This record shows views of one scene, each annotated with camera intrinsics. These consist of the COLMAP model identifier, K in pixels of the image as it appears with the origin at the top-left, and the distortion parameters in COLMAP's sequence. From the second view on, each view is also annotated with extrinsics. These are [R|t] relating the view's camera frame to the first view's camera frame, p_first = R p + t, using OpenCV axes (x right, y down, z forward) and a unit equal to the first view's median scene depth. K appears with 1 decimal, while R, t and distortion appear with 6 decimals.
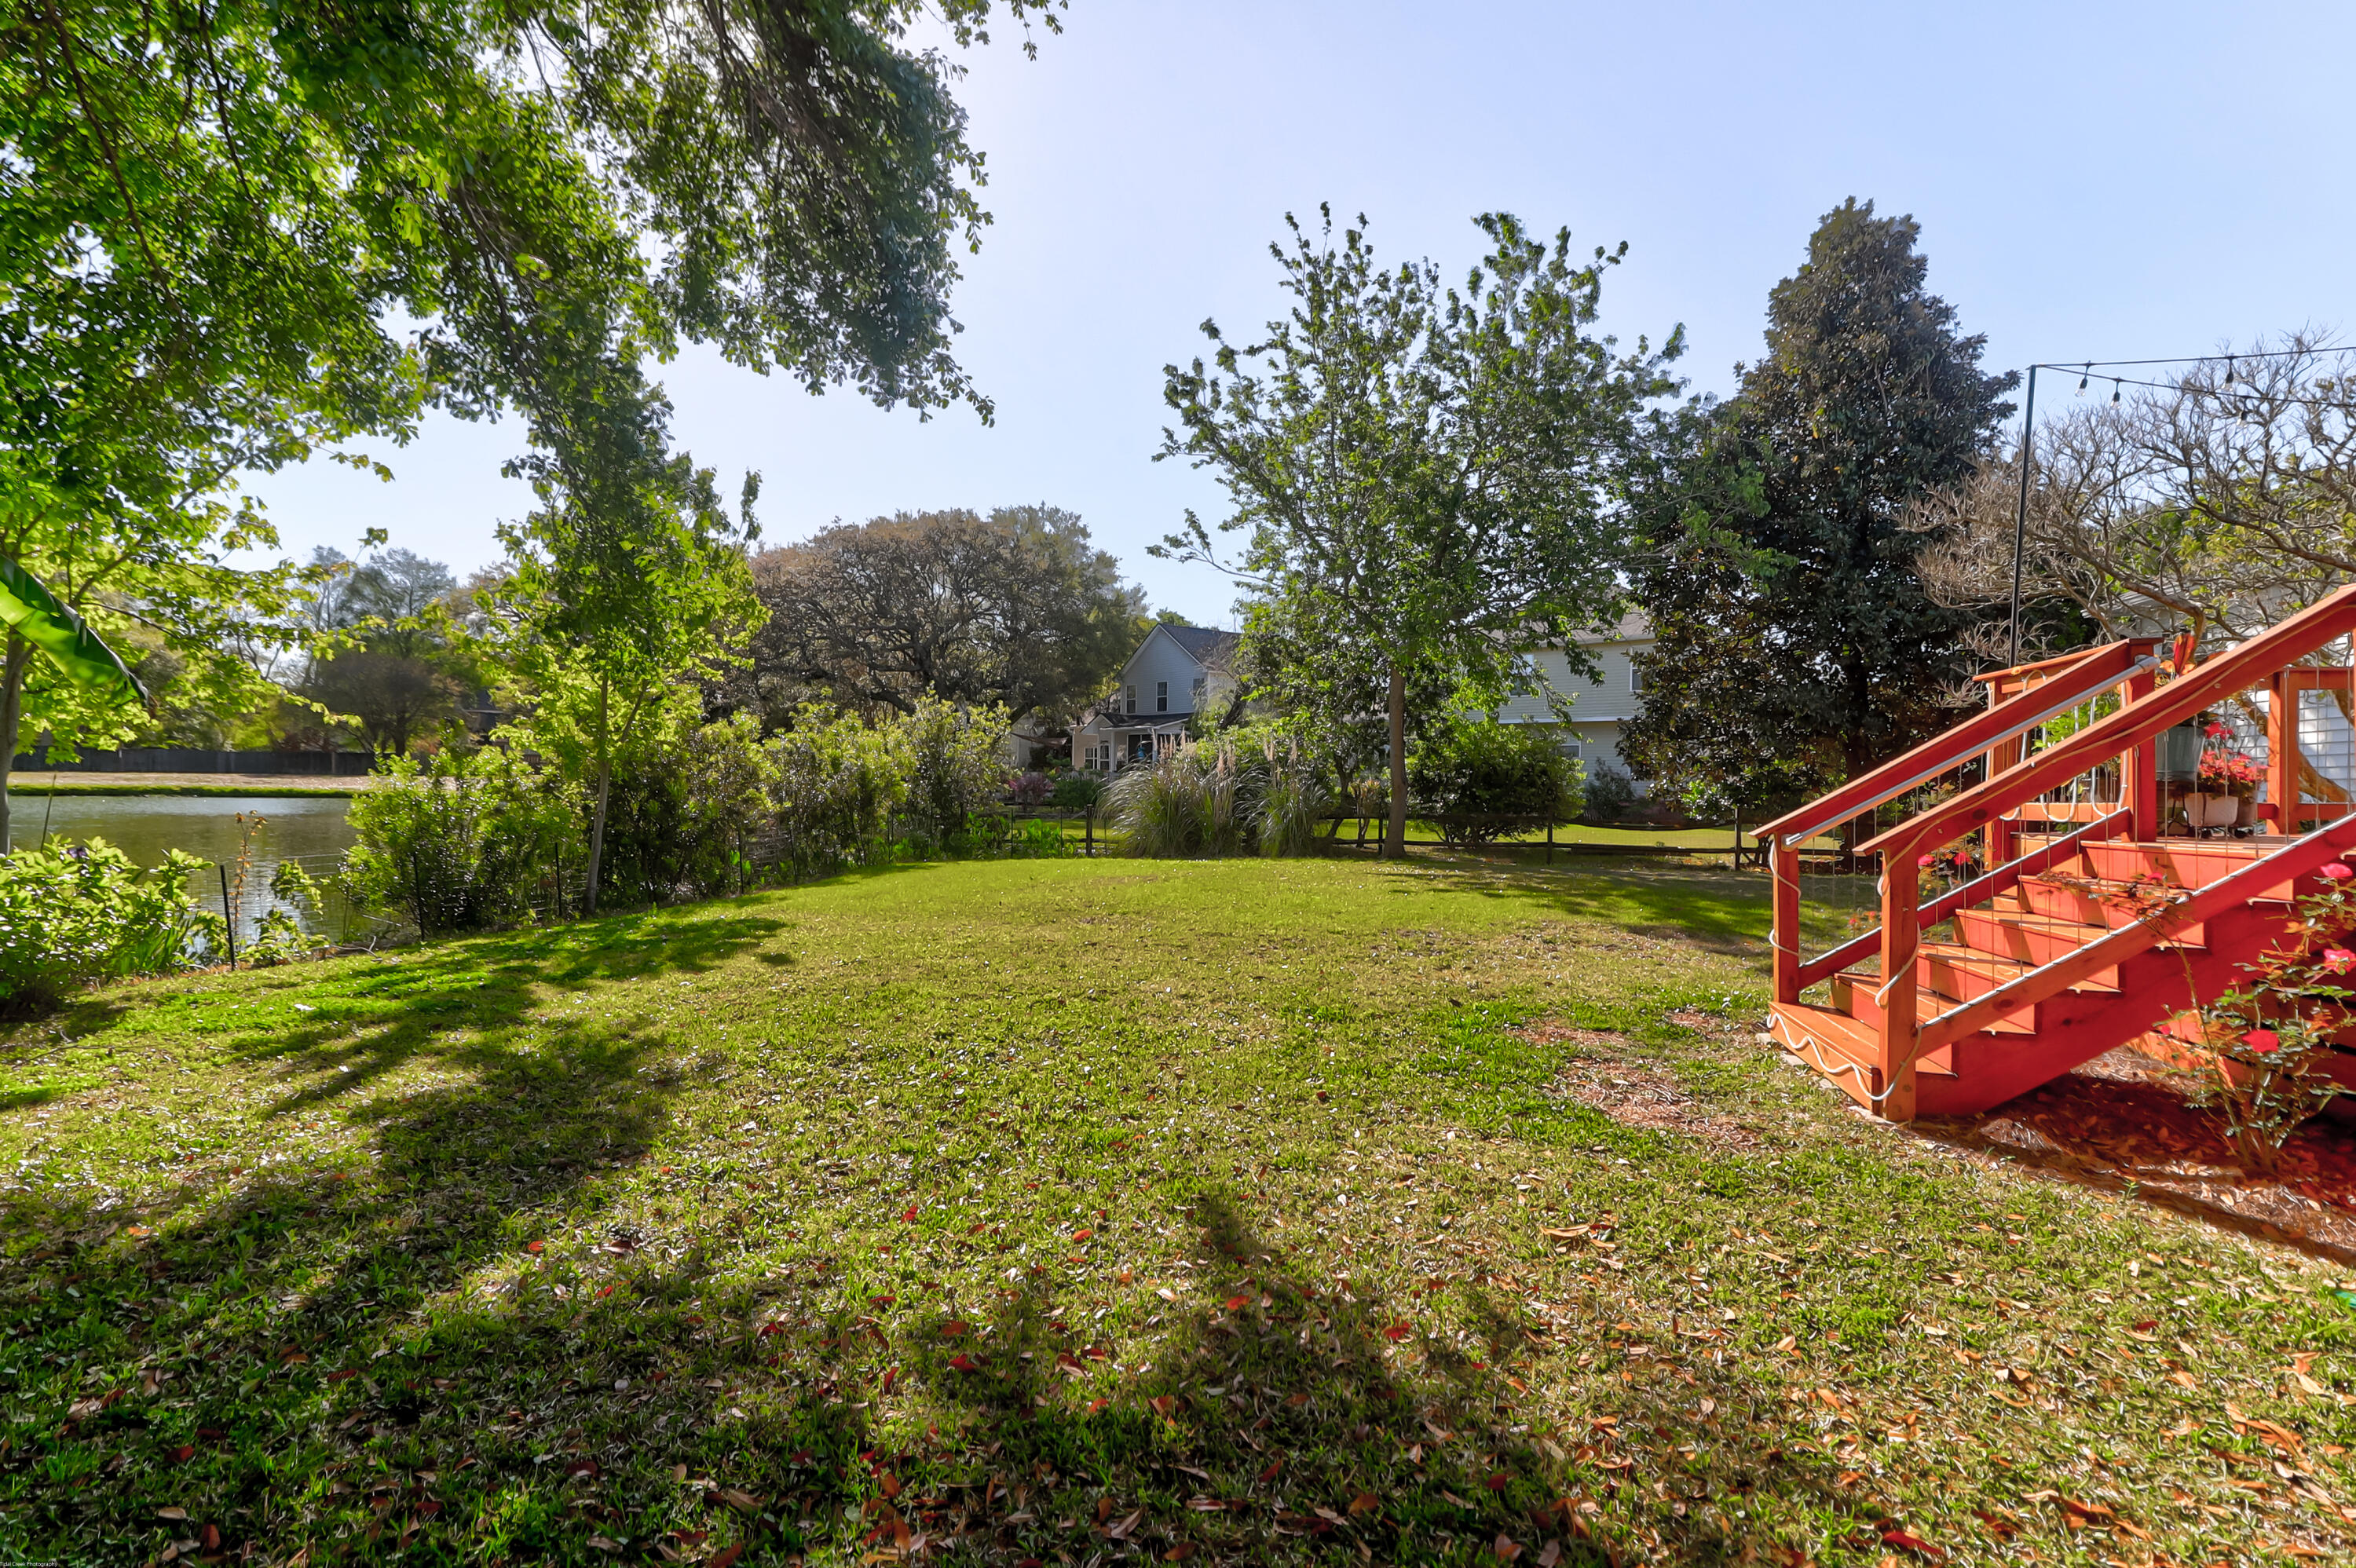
lens RADIAL K [[1123.3, 0, 1174.6], [0, 1123.3, 796.3], [0, 0, 1]] dist [0.004896, 0.000100]
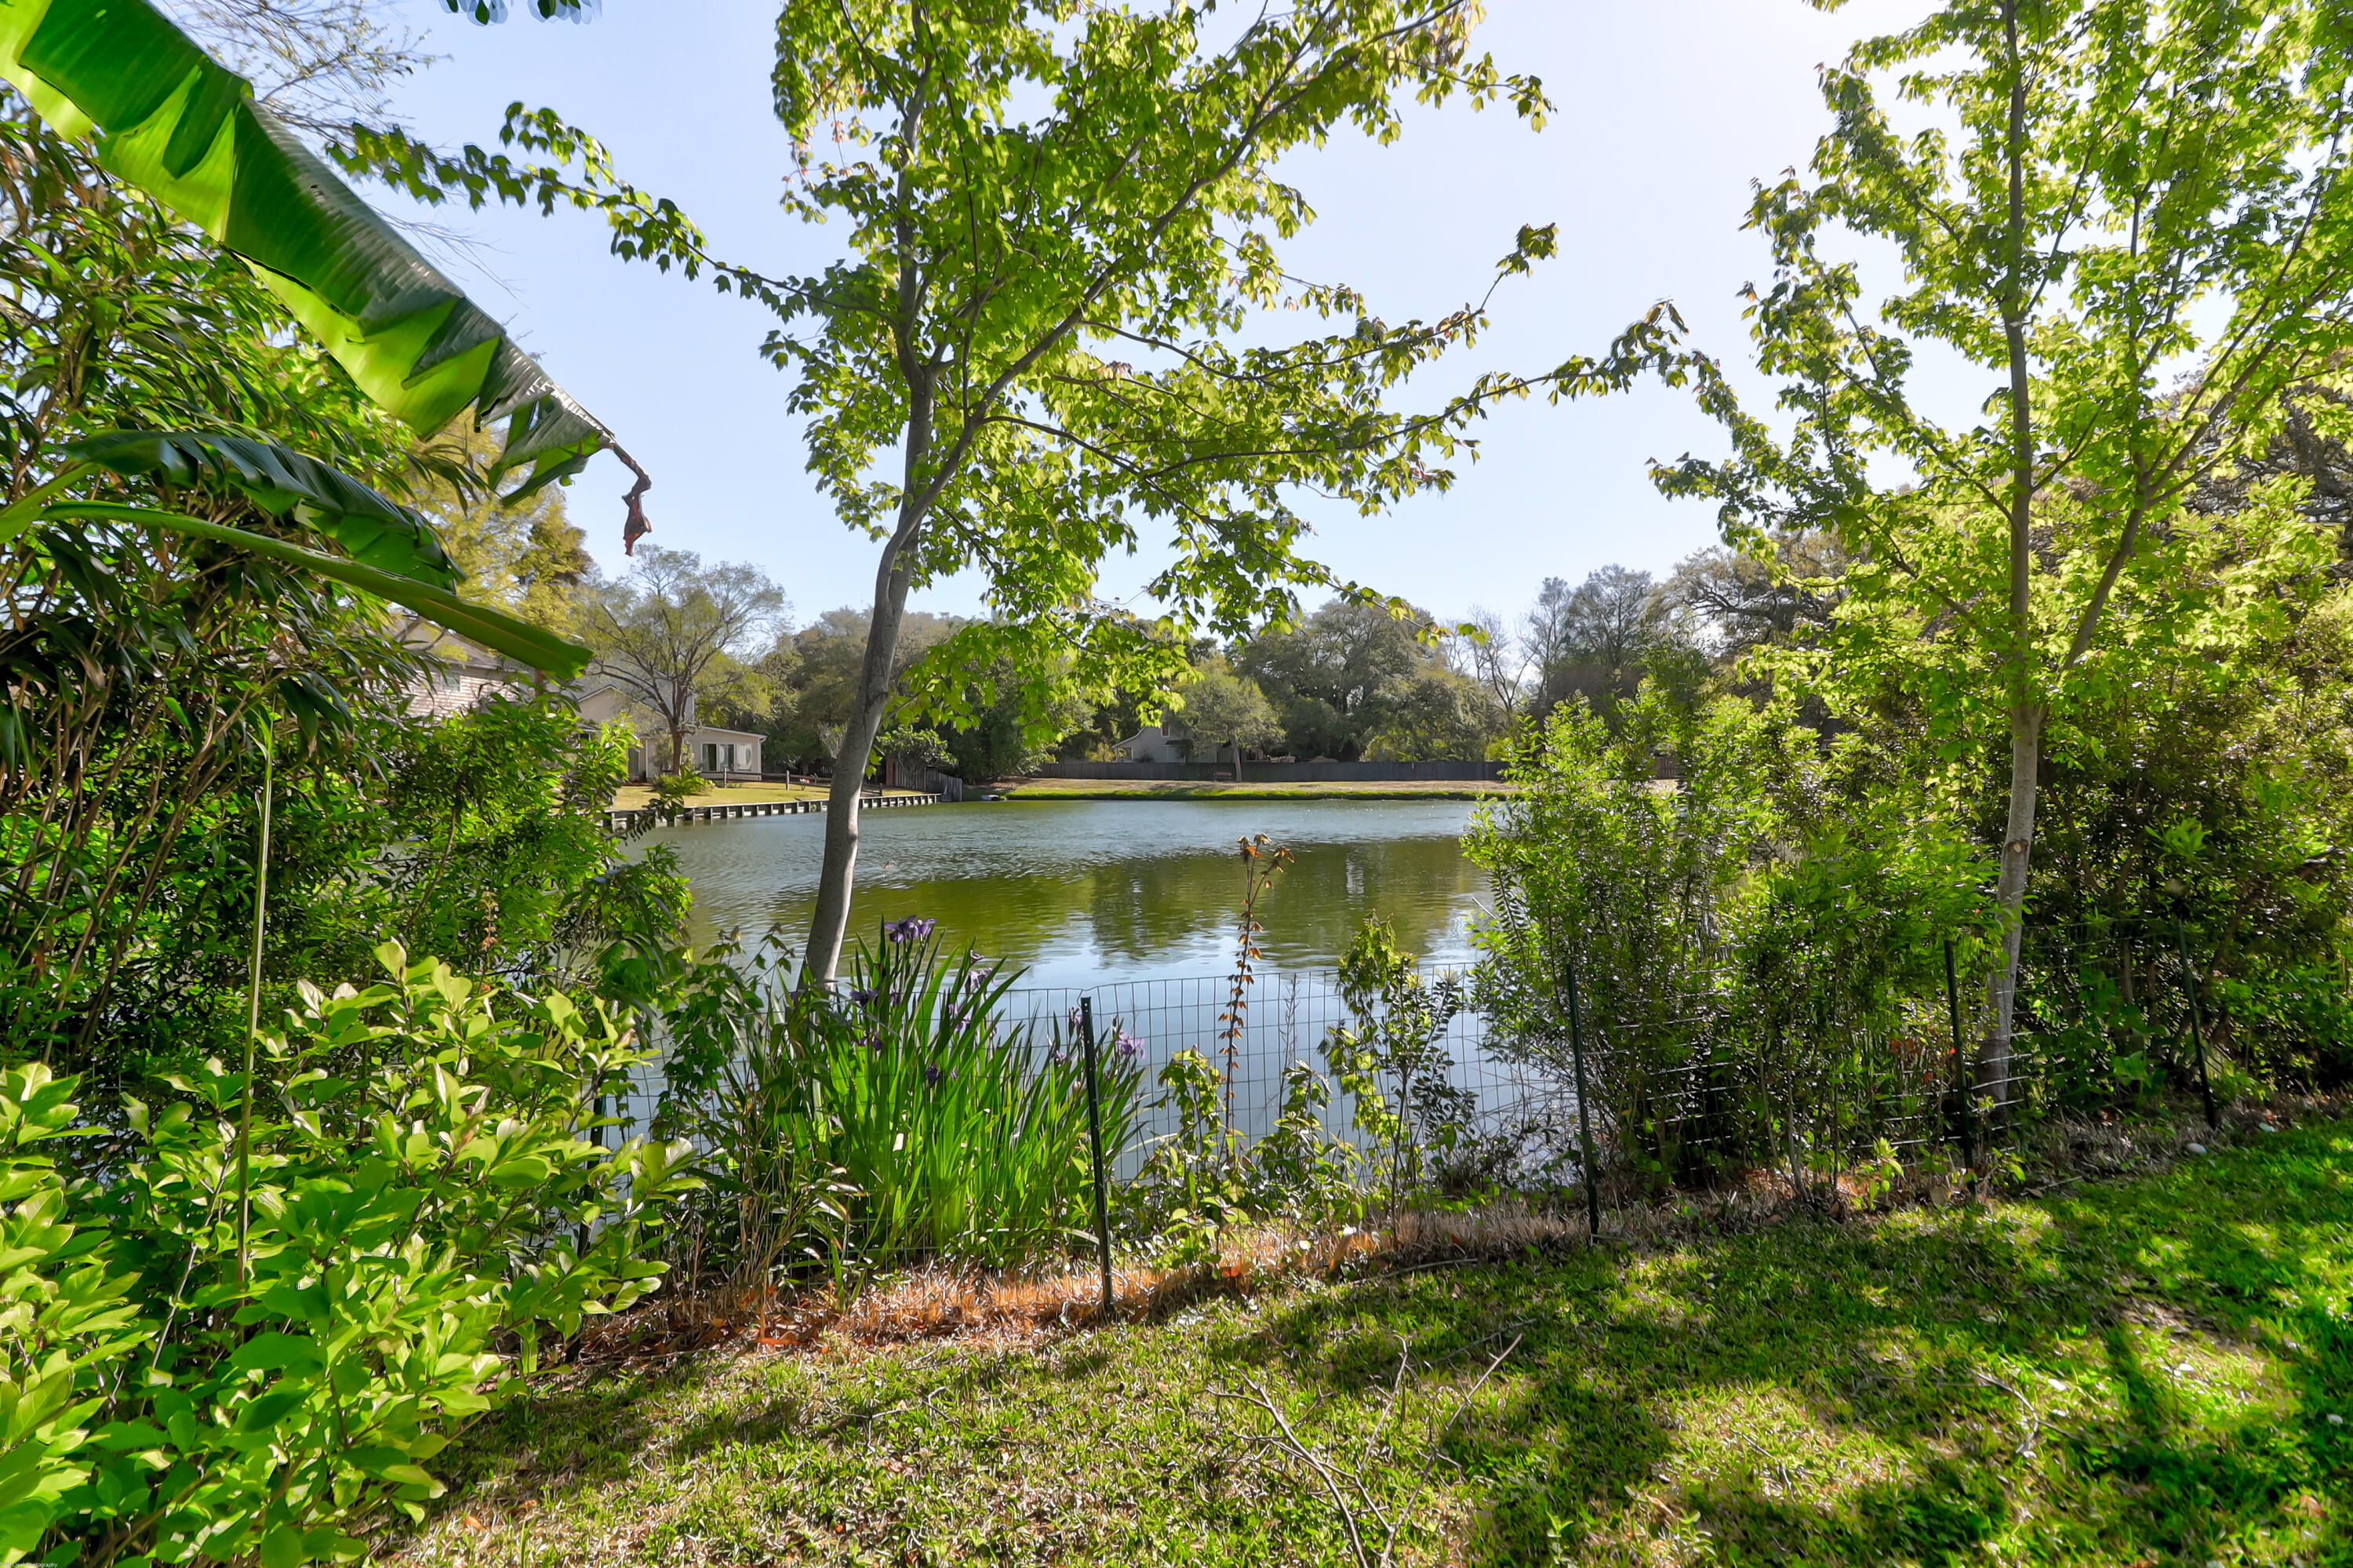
lens RADIAL K [[1122.1, 0, 1179.6], [0, 1122.1, 797.0], [0, 0, 1]] dist [0.004896, 0.000100]
pose [[0.563395, -0.003348, -0.826181, -0.284996], [0.003674, 0.999992, -0.001547, -0.000907], [0.826180, -0.002164, 0.563403, 0.441105]]
